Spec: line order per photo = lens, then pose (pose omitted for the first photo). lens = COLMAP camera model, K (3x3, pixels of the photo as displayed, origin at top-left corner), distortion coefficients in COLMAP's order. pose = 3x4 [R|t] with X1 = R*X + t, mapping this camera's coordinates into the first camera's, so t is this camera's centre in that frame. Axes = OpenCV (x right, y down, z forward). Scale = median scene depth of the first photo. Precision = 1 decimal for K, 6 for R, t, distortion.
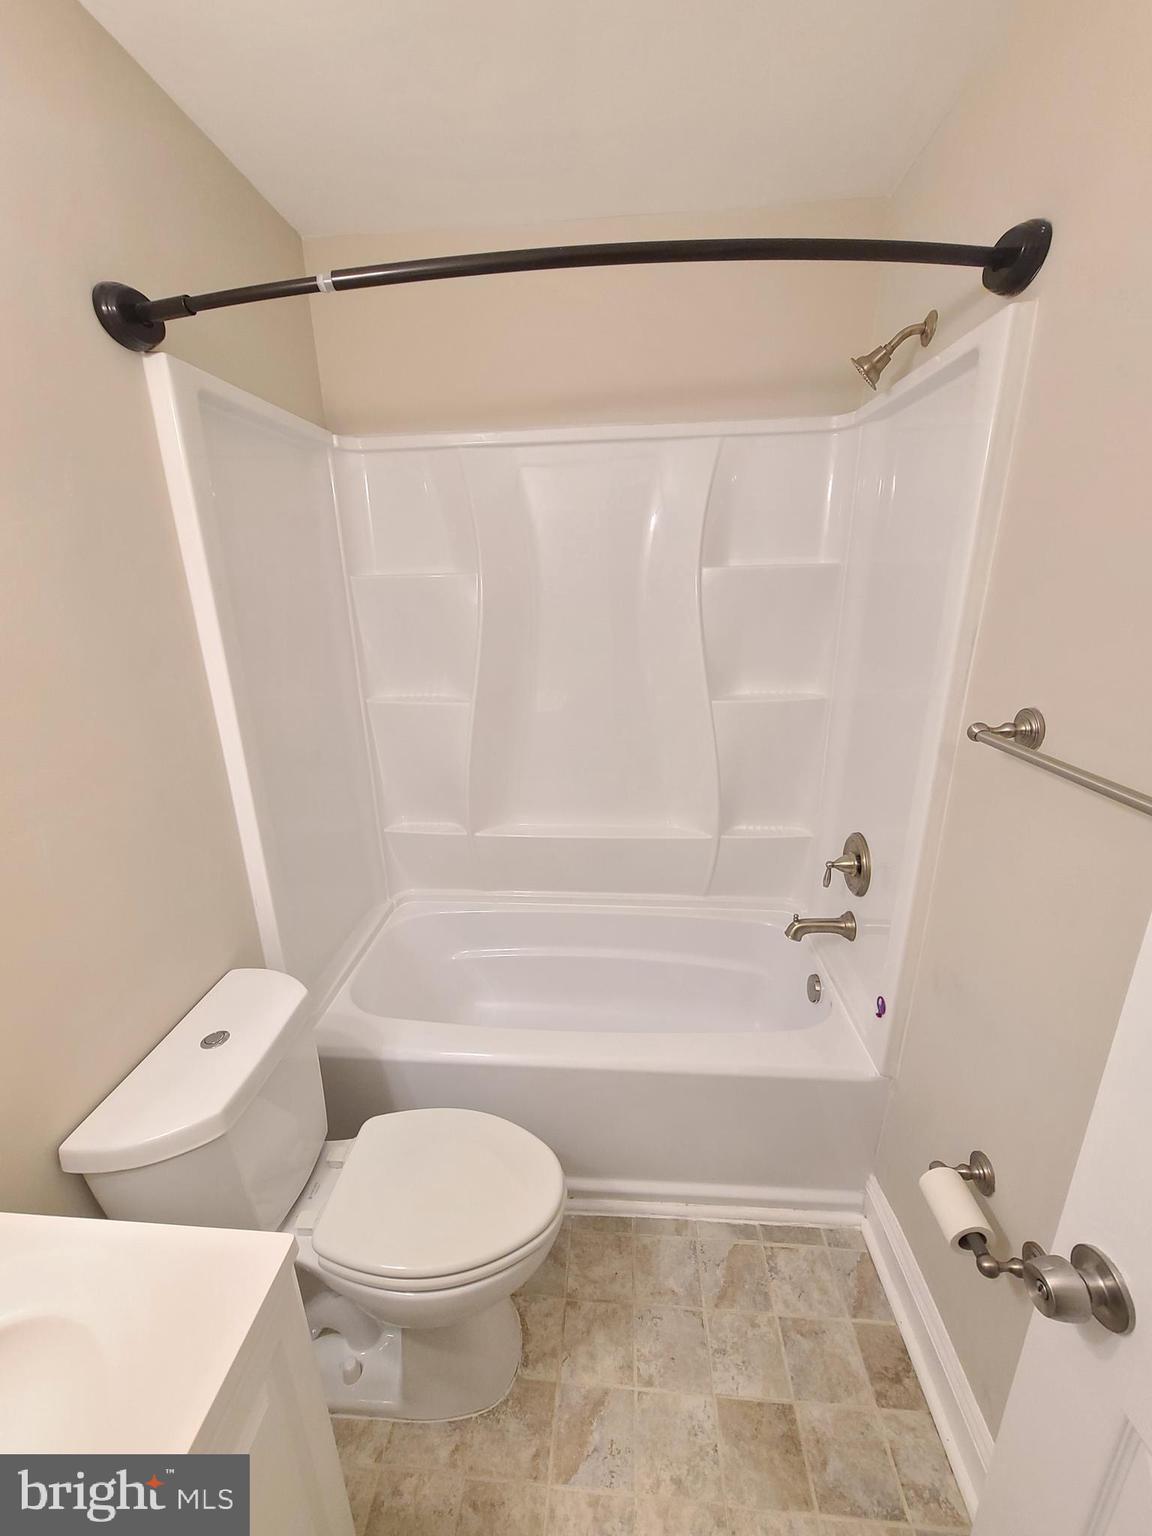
lens RADIAL K [[620.7, 0, 571.8], [0, 620.7, 769.7], [0, 0, 1]] dist [-0.004602, 0.002138]
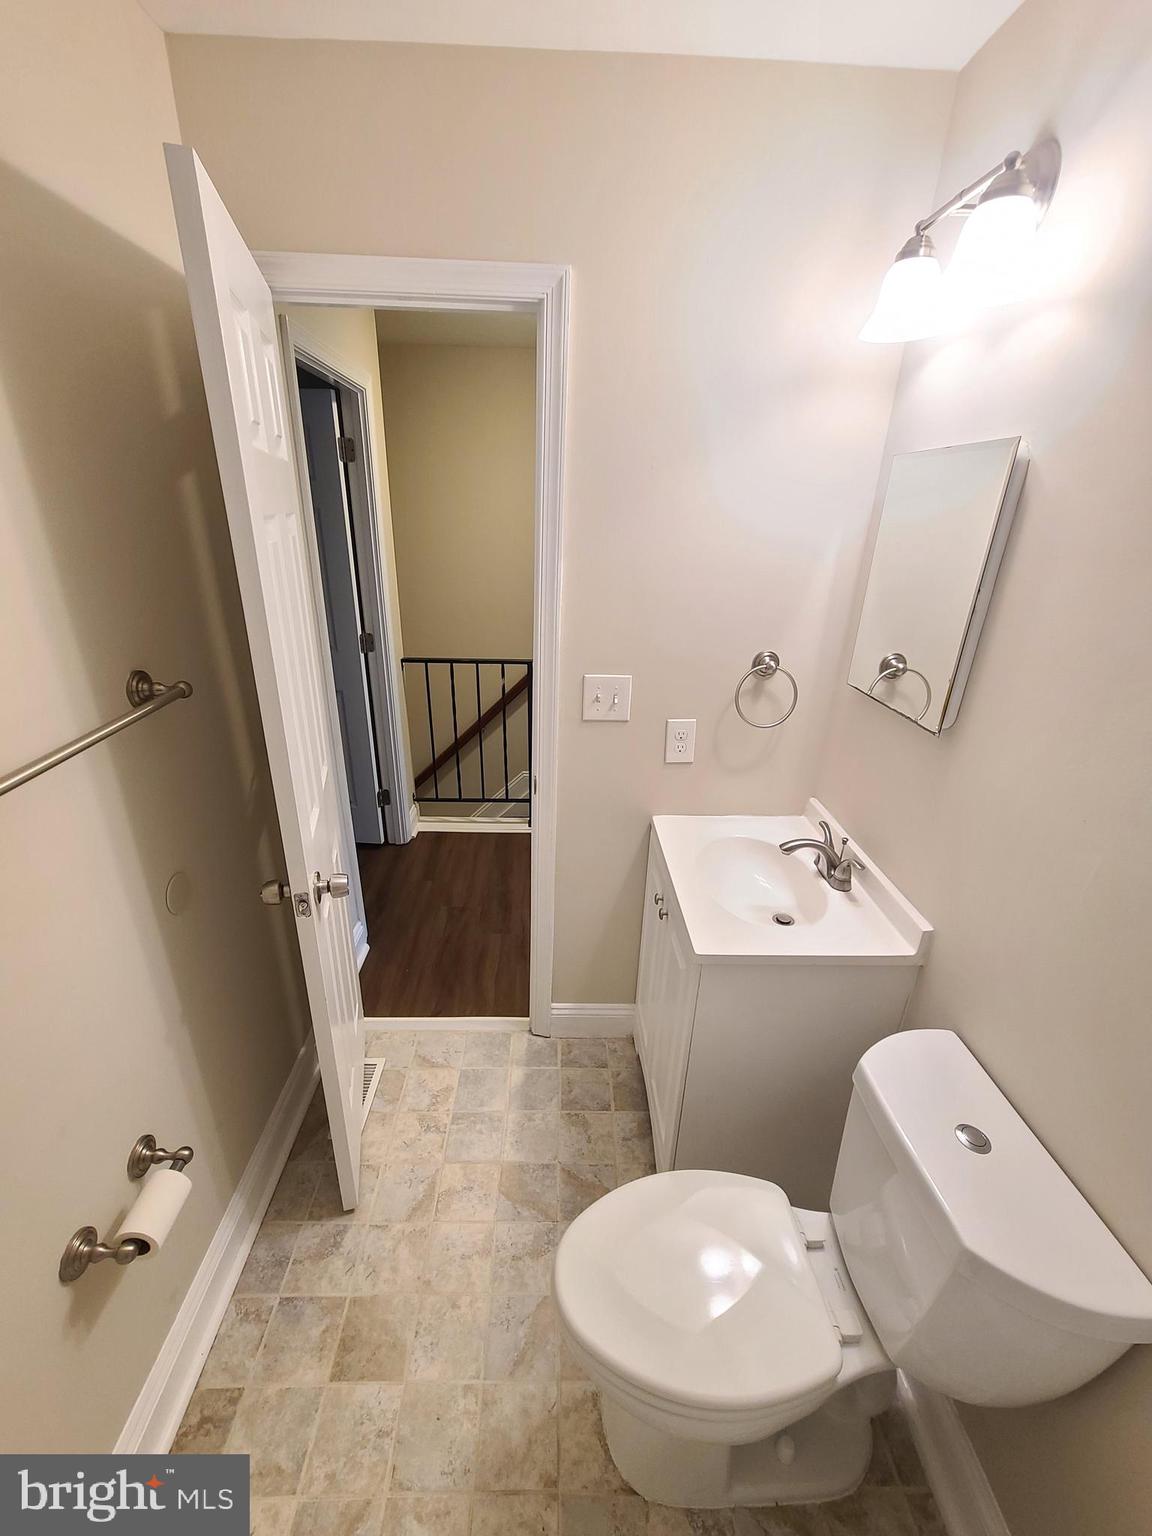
lens RADIAL K [[620.7, 0, 568.6], [0, 620.7, 770.7], [0, 0, 1]] dist [-0.004602, 0.002138]
pose [[-0.994892, 0.035440, -0.094524, 0.021871], [-0.033854, 0.764994, 0.643147, -0.404617], [0.095103, 0.643062, -0.759886, 1.117421]]
